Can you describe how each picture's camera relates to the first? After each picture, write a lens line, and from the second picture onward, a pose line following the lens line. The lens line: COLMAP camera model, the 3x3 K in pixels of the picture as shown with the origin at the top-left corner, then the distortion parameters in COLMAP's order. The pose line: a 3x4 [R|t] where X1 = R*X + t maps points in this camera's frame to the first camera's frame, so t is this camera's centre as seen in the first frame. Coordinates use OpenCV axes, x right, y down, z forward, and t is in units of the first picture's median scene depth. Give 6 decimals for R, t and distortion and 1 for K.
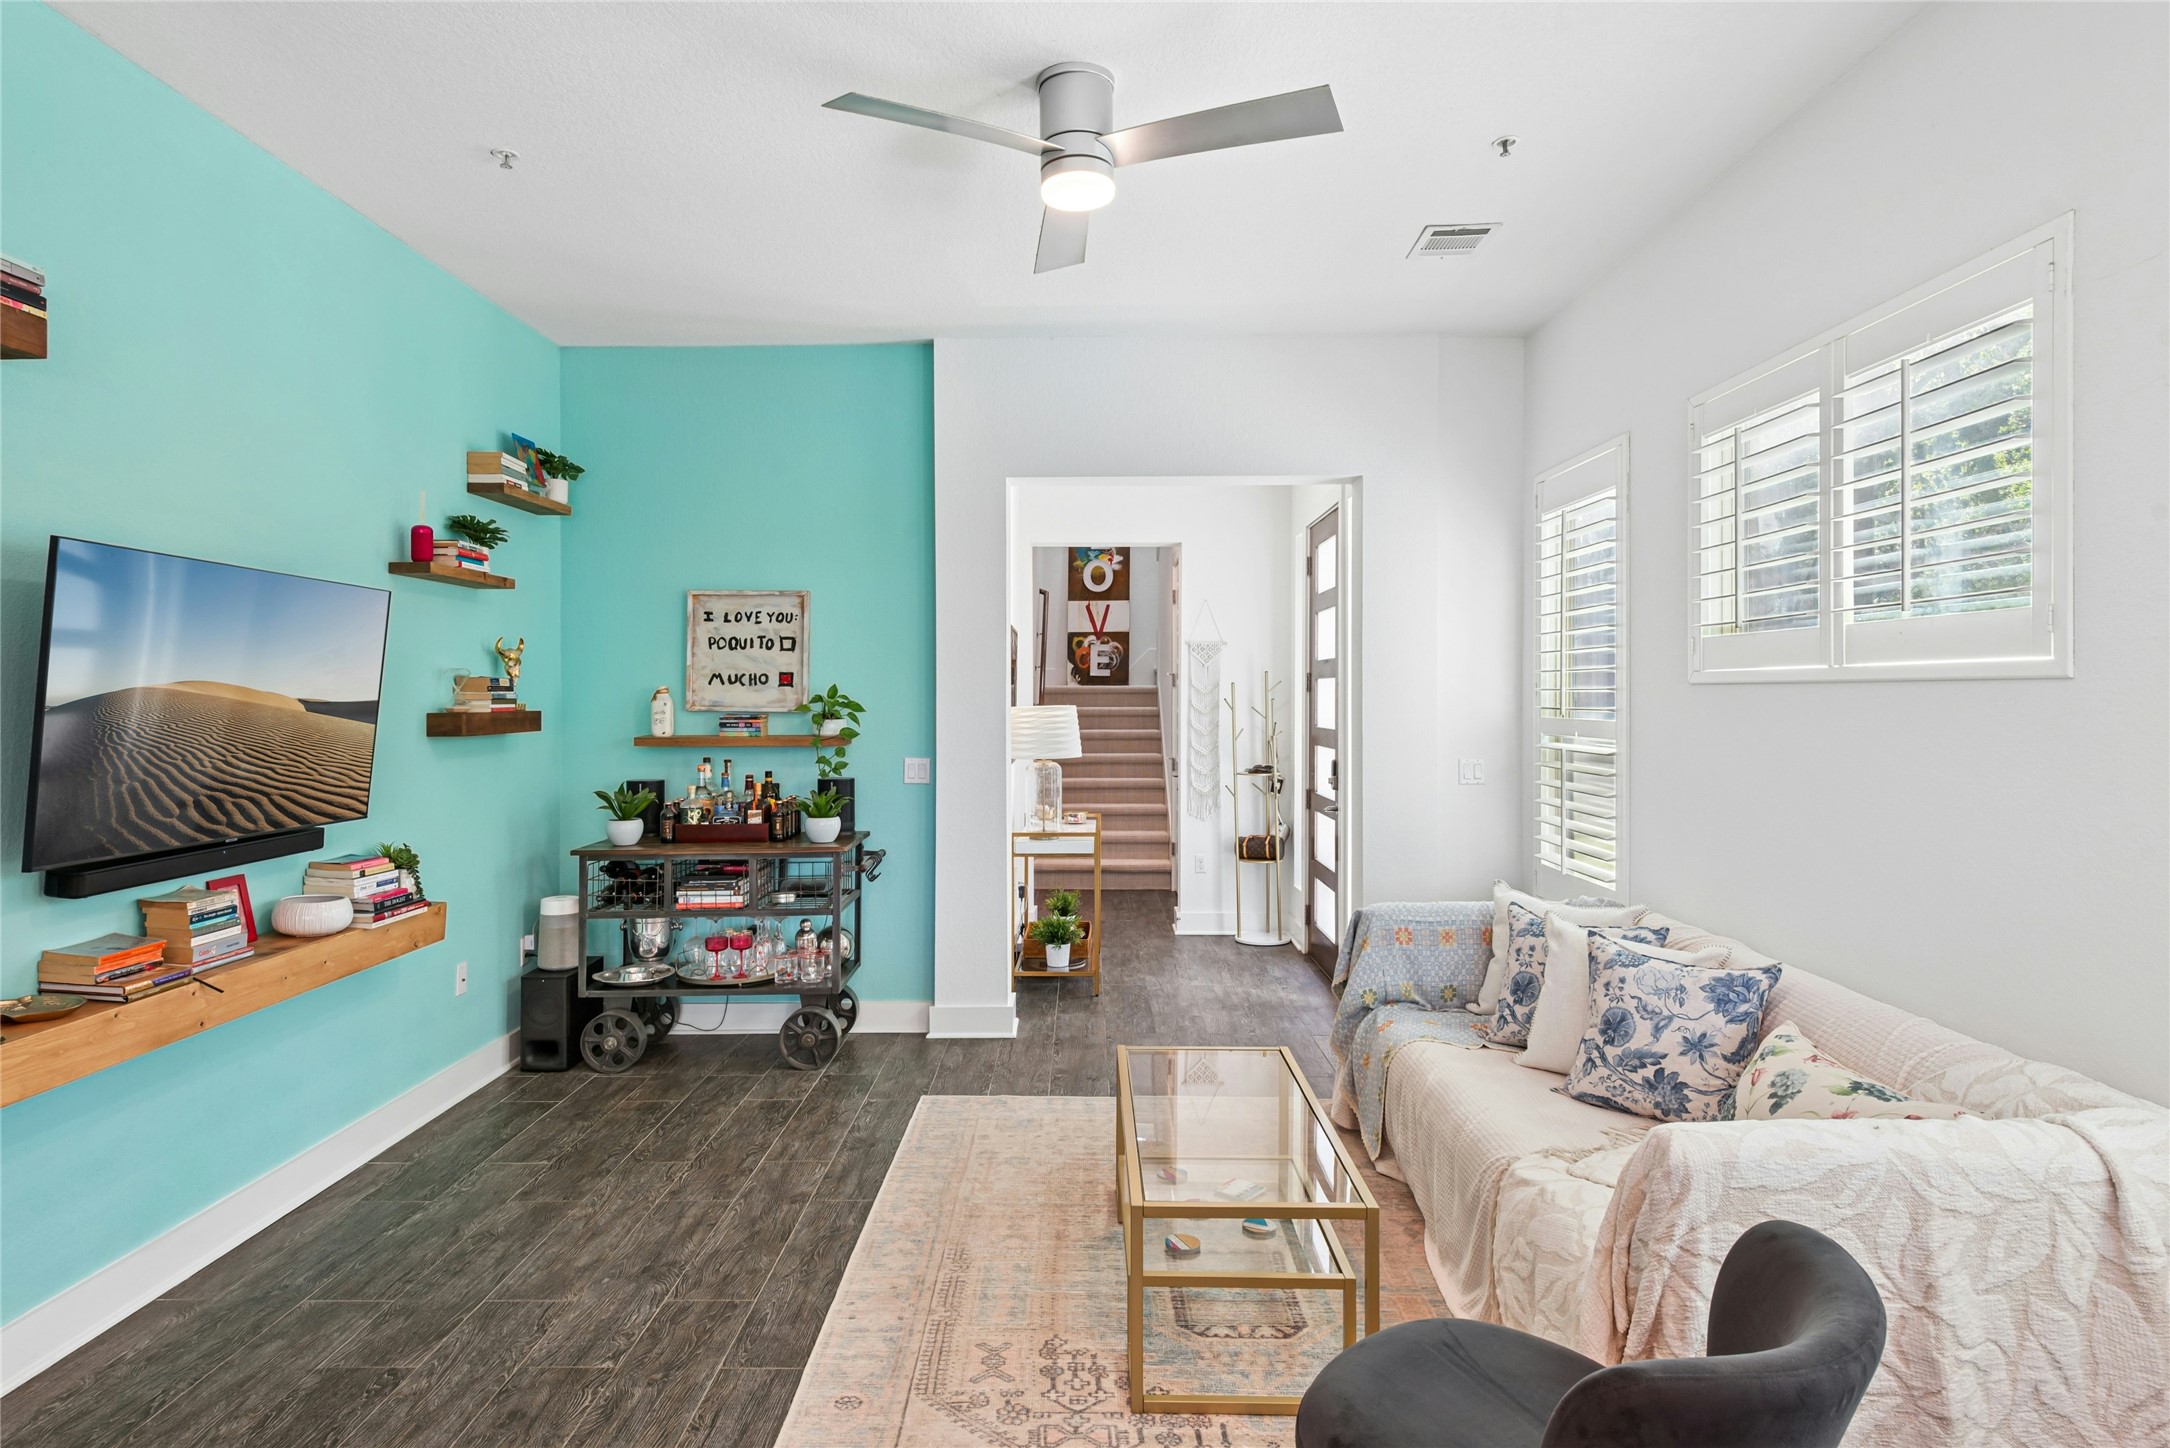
lens RADIAL K [[1230.2, 0, 1057.5], [0, 1230.2, 726.8], [0, 0, 1]] dist [-0.015664, -0.000597]
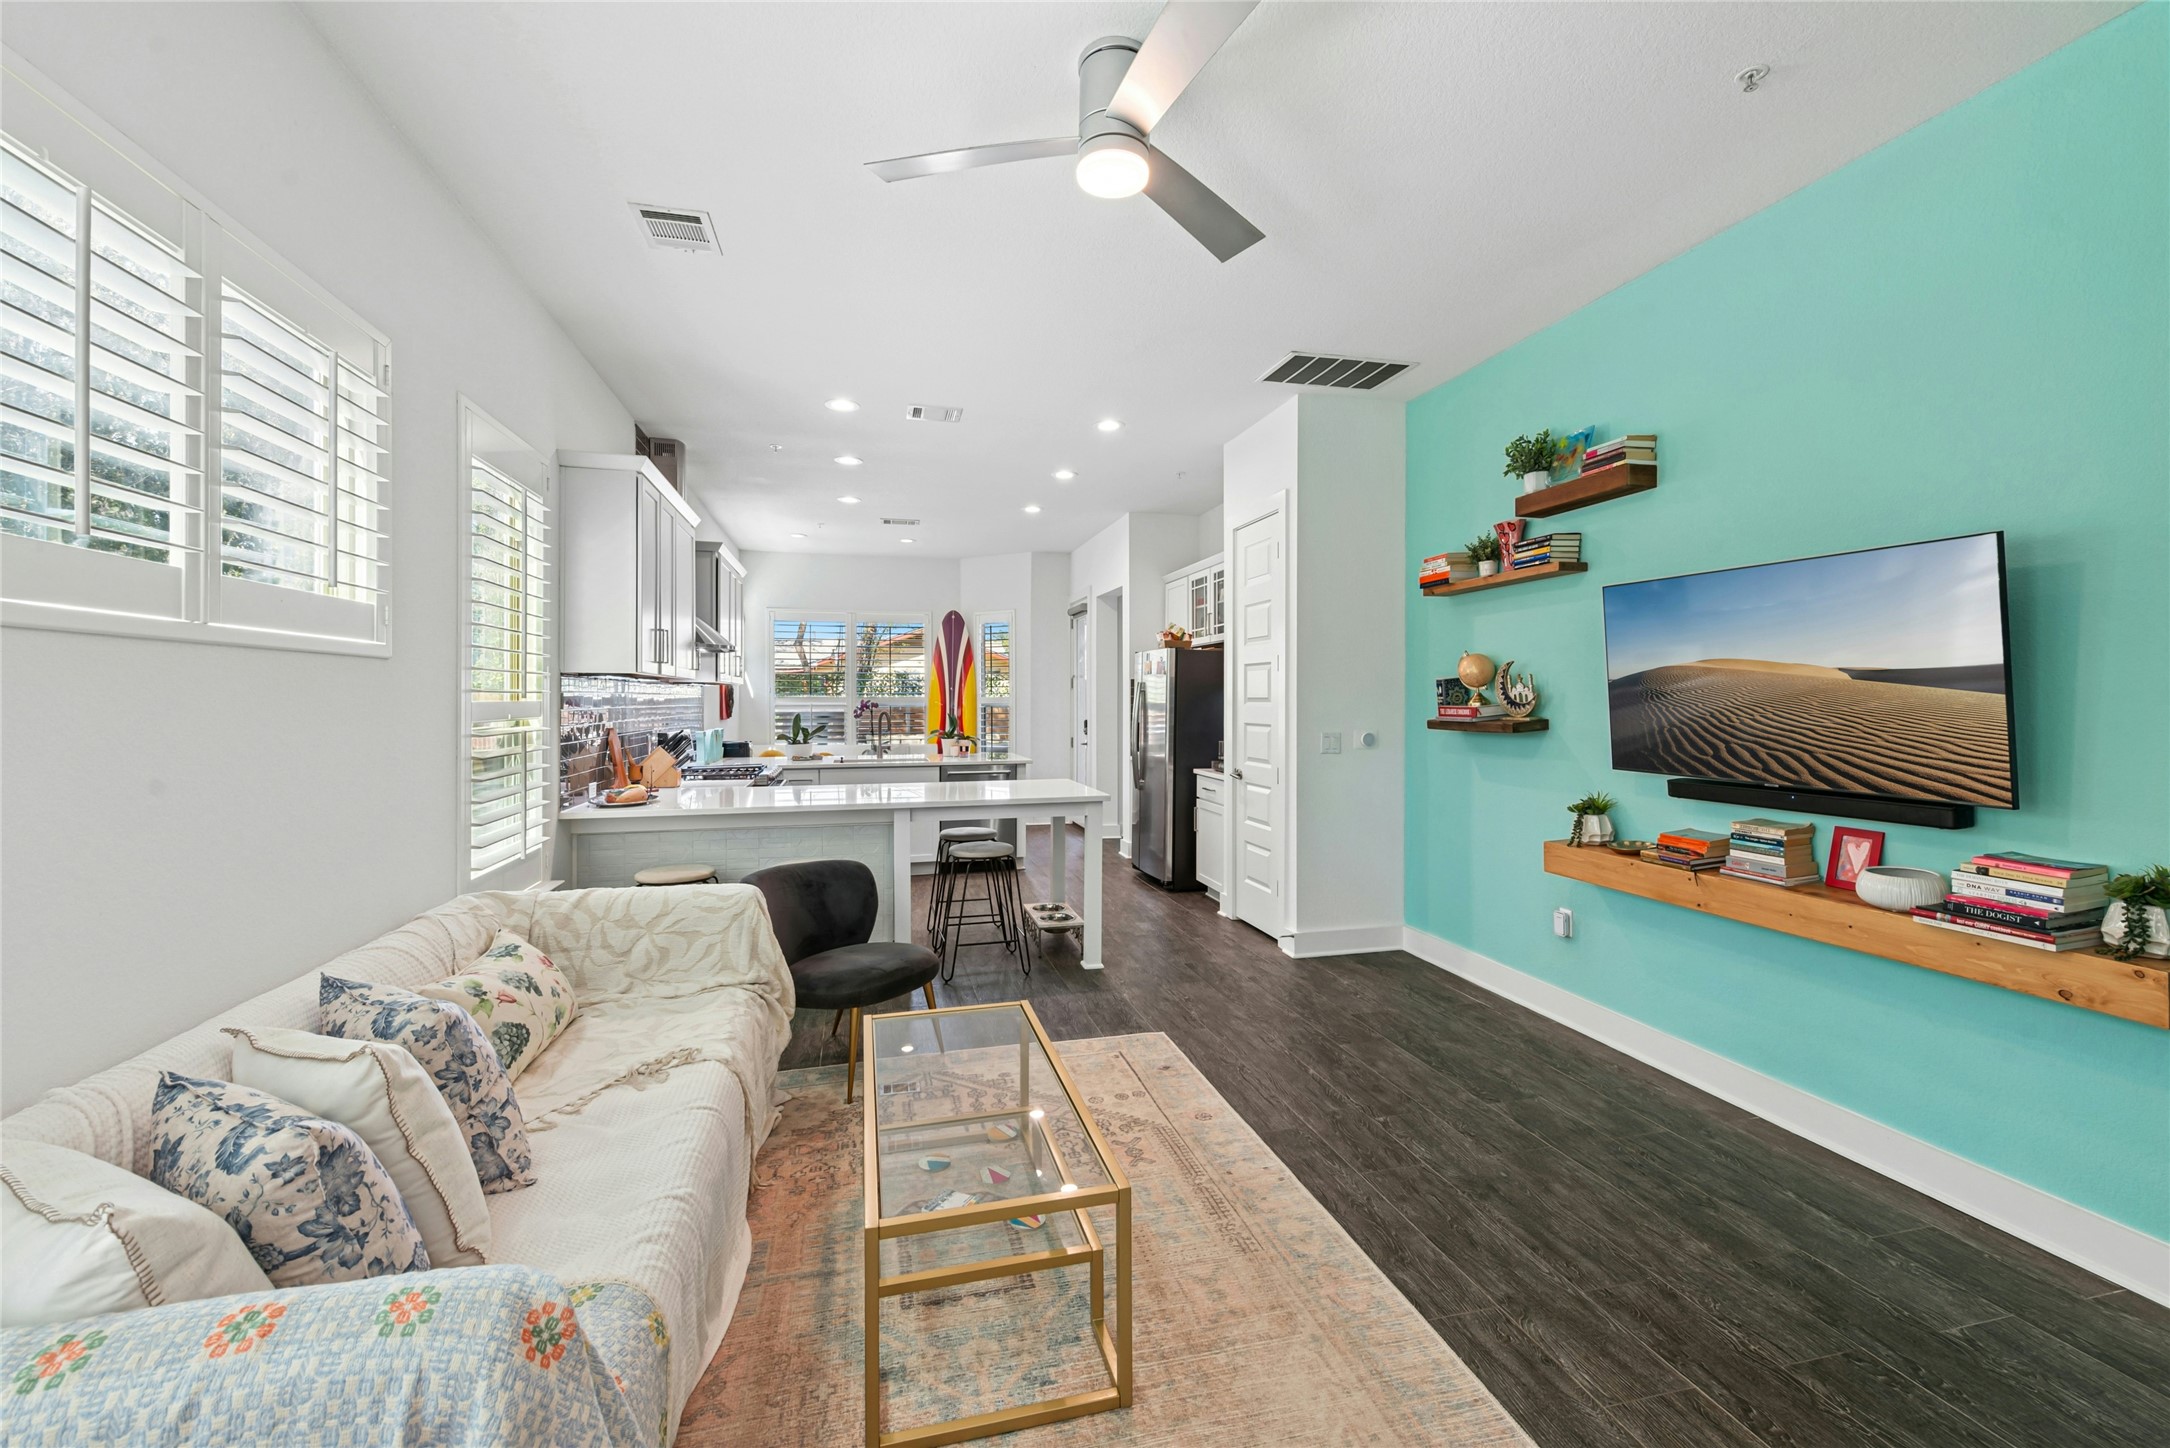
lens RADIAL K [[874.9, 0, 1095.2], [0, 874.9, 736.7], [0, 0, 1]] dist [0.004291, -0.000195]
pose [[-0.962280, 0.014369, -0.271682, 0.165921], [-0.003859, 0.997783, 0.066443, -0.009006], [0.272034, 0.064985, -0.960091, 1.258359]]
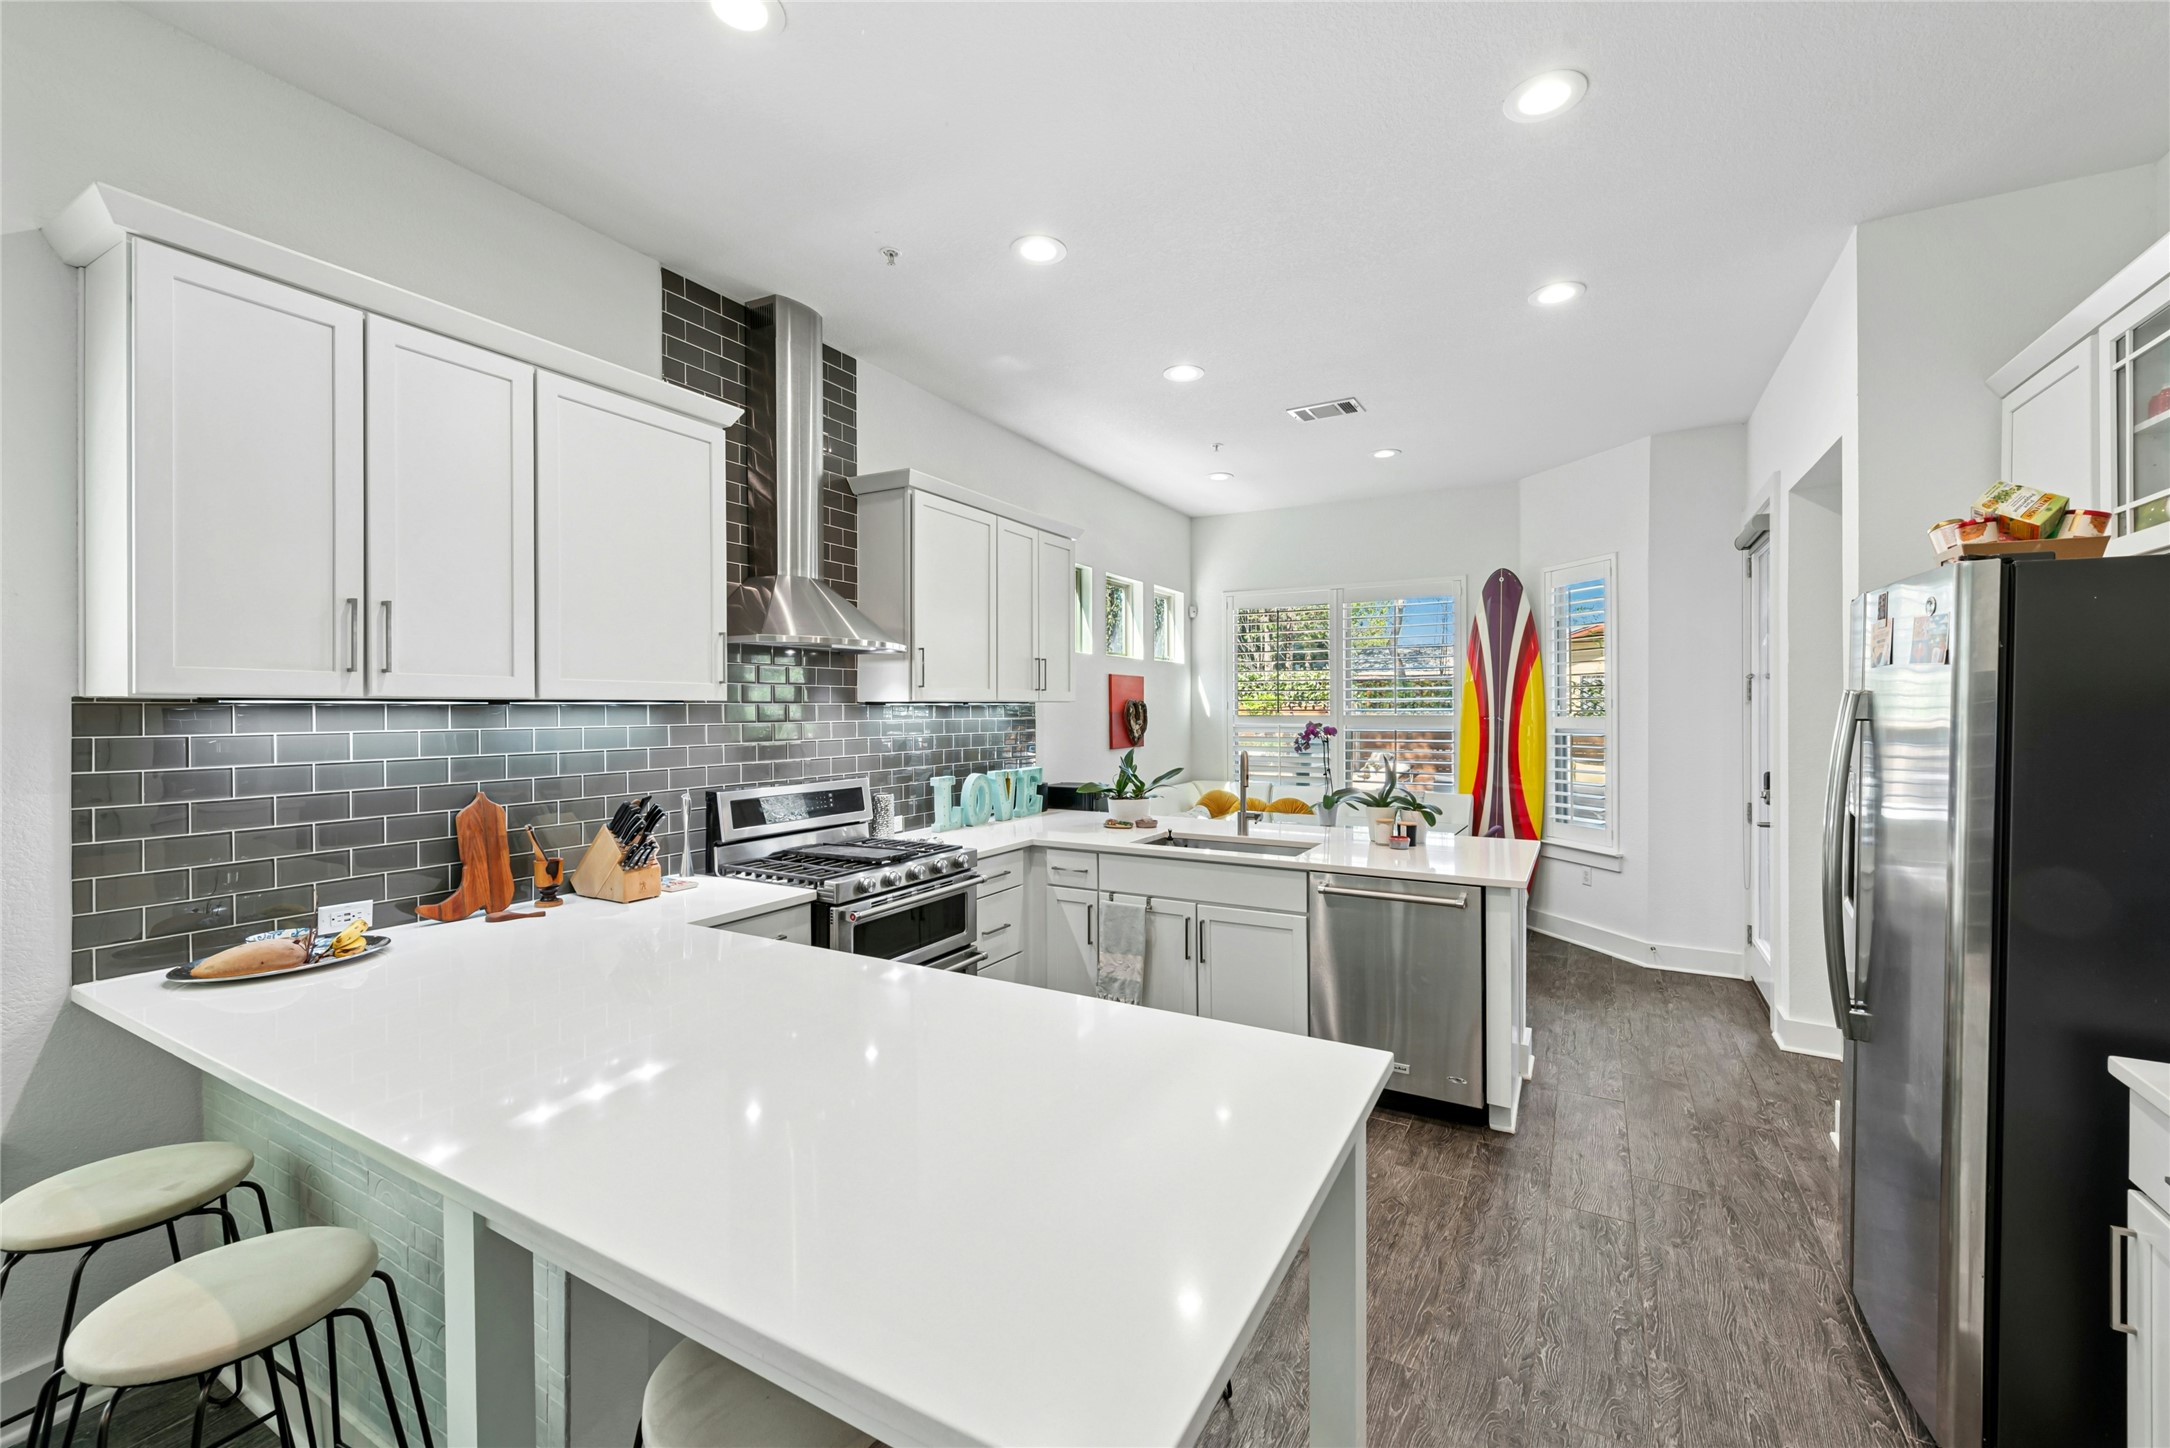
lens RADIAL K [[874.9, 0, 1095.5], [0, 874.9, 716.7], [0, 0, 1]] dist [0.004291, -0.000195]
pose [[-0.884028, -0.000891, 0.467433, -0.212208], [0.015941, 0.999359, 0.032054, -0.009991], [-0.467162, 0.035788, -0.883447, 0.354226]]
